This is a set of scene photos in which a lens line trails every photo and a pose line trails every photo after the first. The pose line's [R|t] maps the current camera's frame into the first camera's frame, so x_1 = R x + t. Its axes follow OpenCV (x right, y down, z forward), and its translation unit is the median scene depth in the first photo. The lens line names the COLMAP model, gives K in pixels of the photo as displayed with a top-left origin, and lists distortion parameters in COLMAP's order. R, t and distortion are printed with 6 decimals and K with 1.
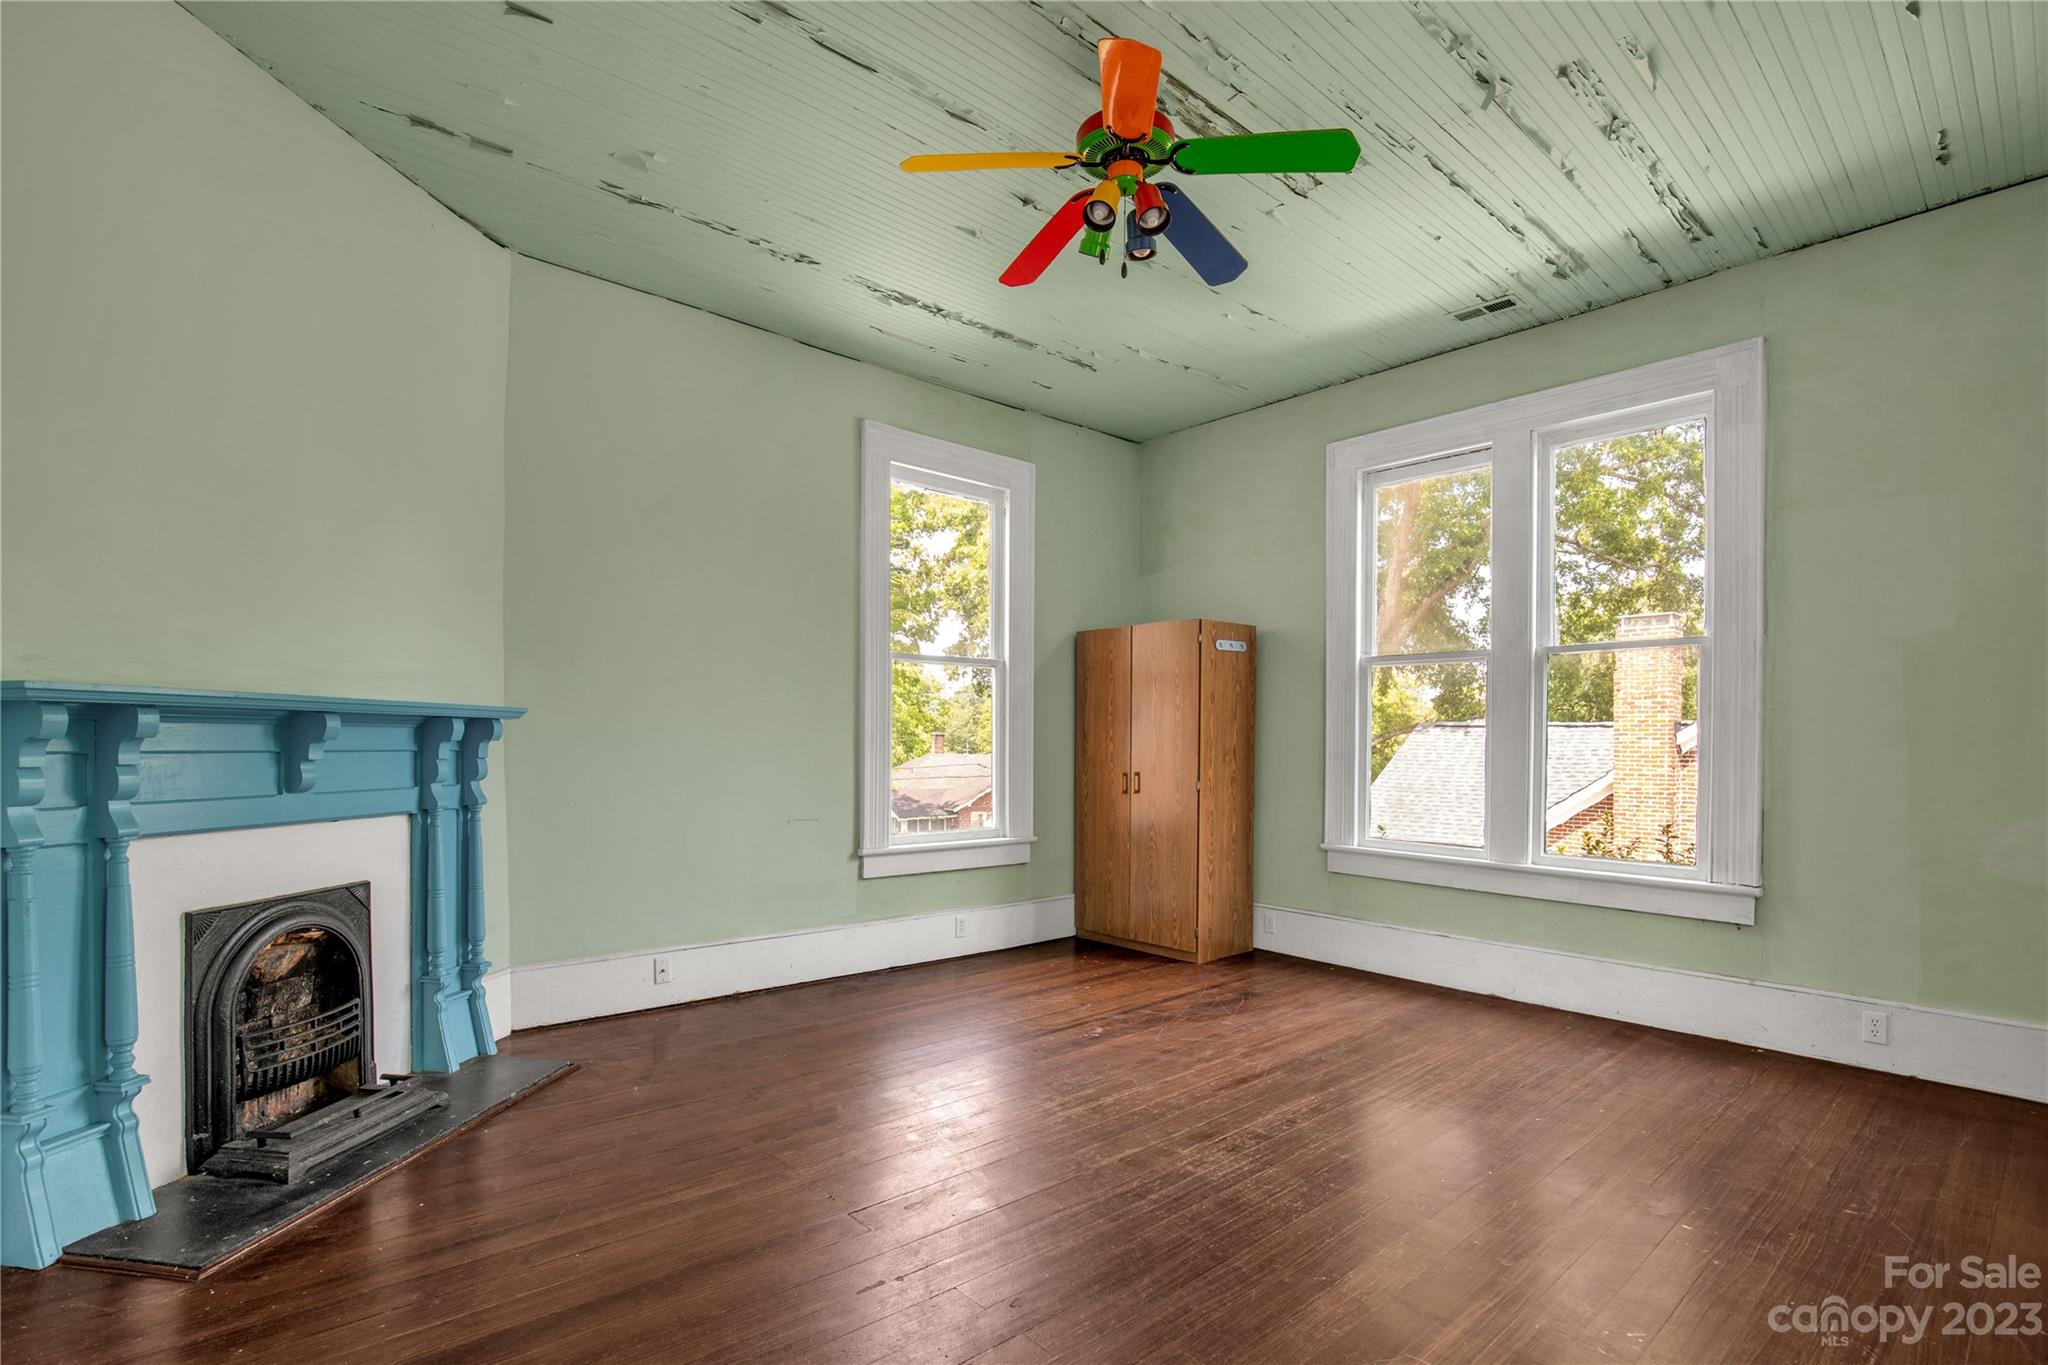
lens RADIAL K [[946.7, 0, 1035.6], [0, 946.7, 736.3], [0, 0, 1]] dist [-0.025216, 0.000605]
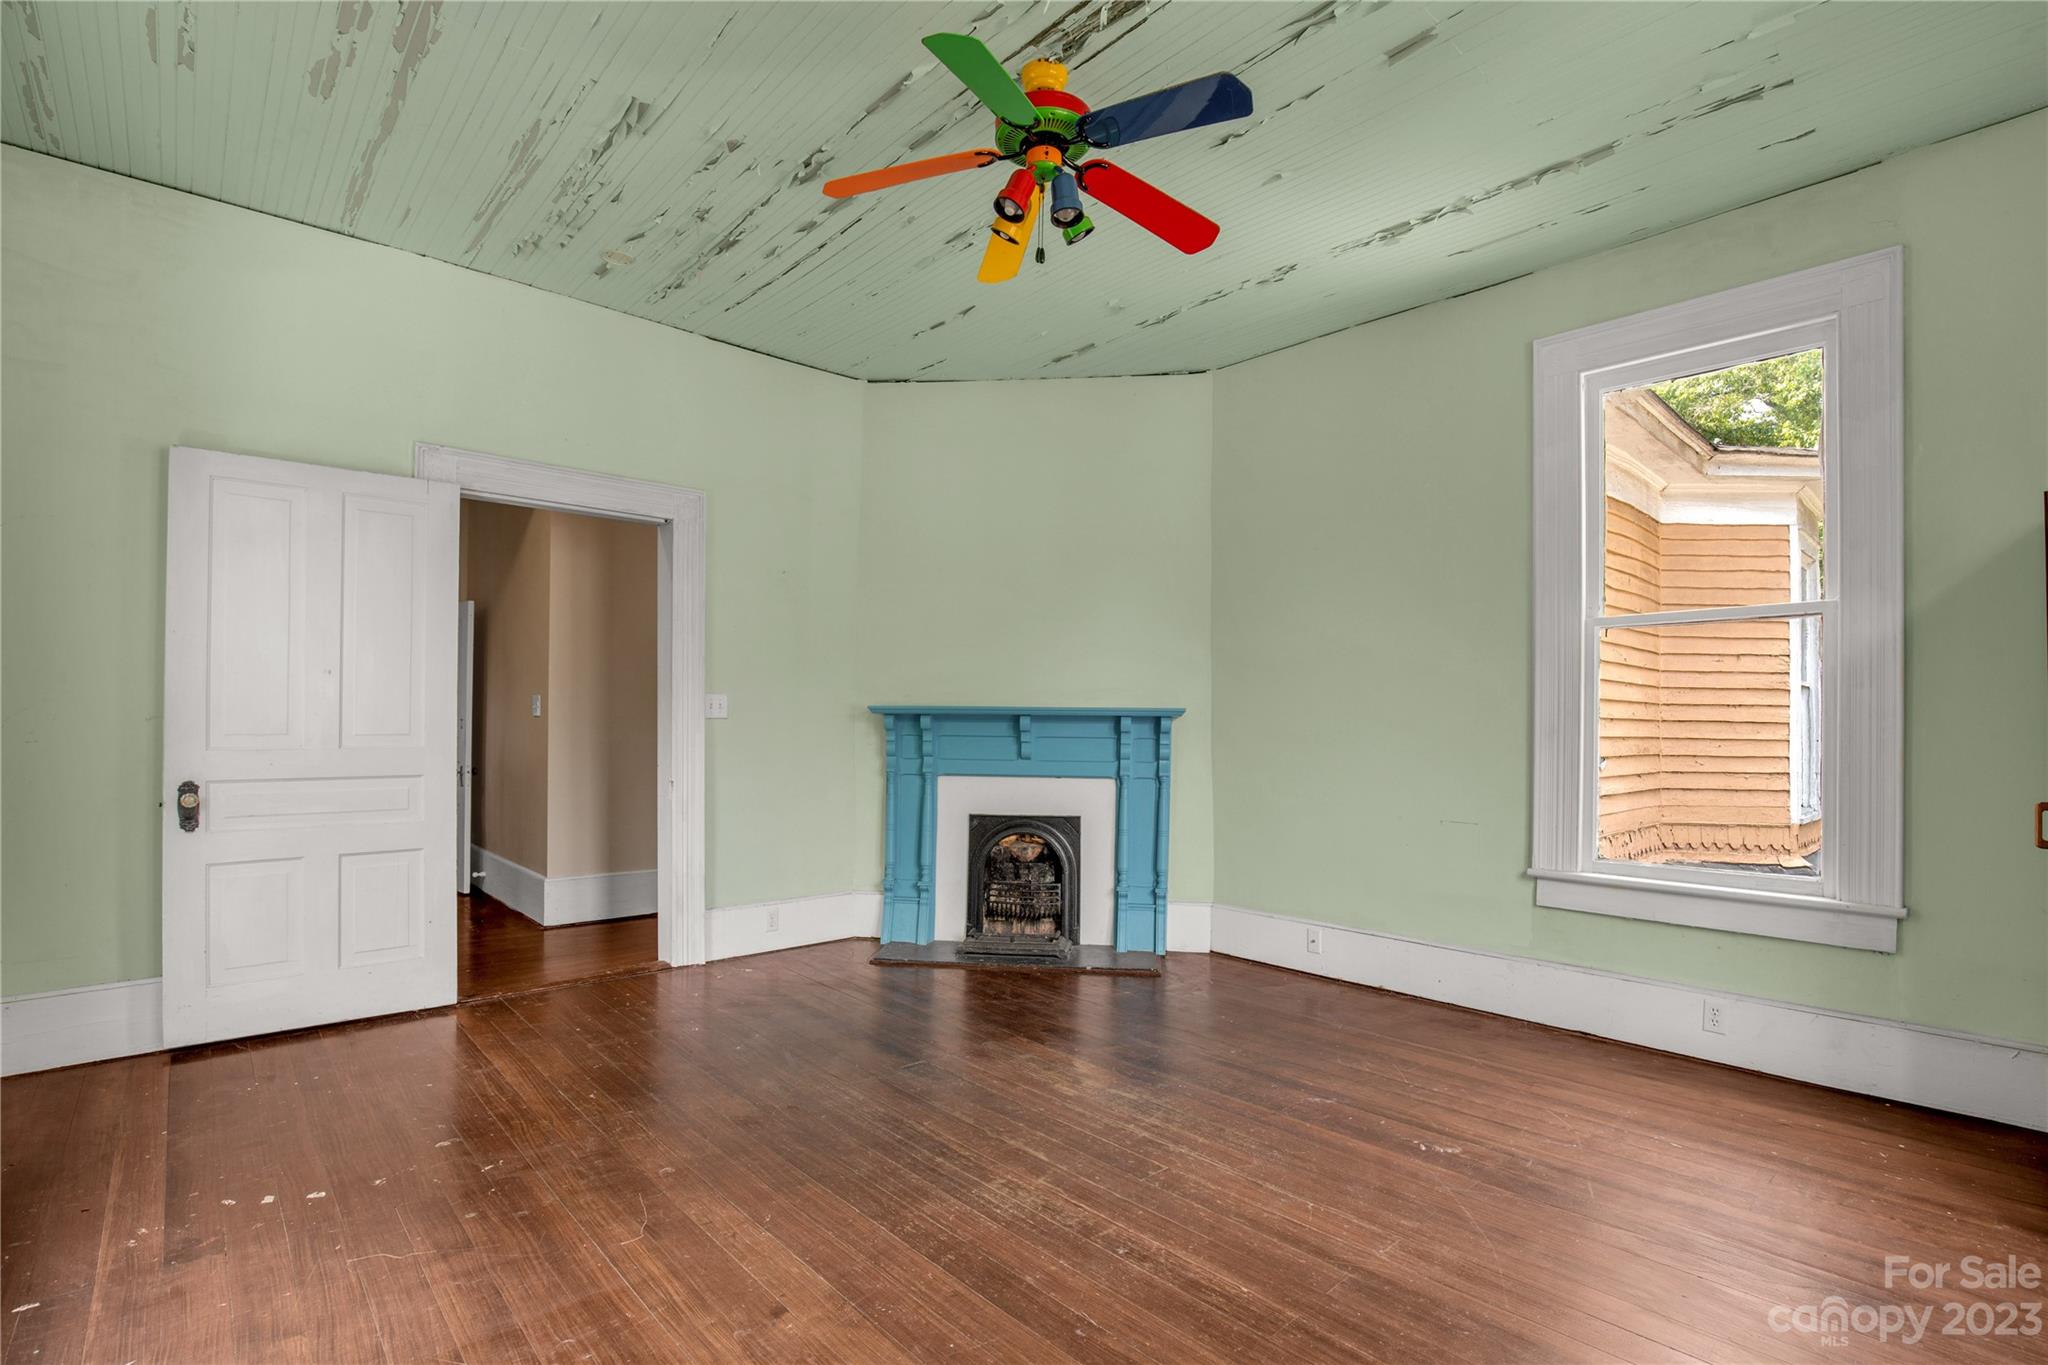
lens RADIAL K [[946.7, 0, 1025.6], [0, 946.7, 697.0], [0, 0, 1]] dist [-0.025216, 0.000605]
pose [[0.025738, -0.040798, -0.998836, 0.879766], [-0.005253, 0.999148, -0.040946, 0.011783], [0.999655, 0.006300, 0.025502, 0.783694]]
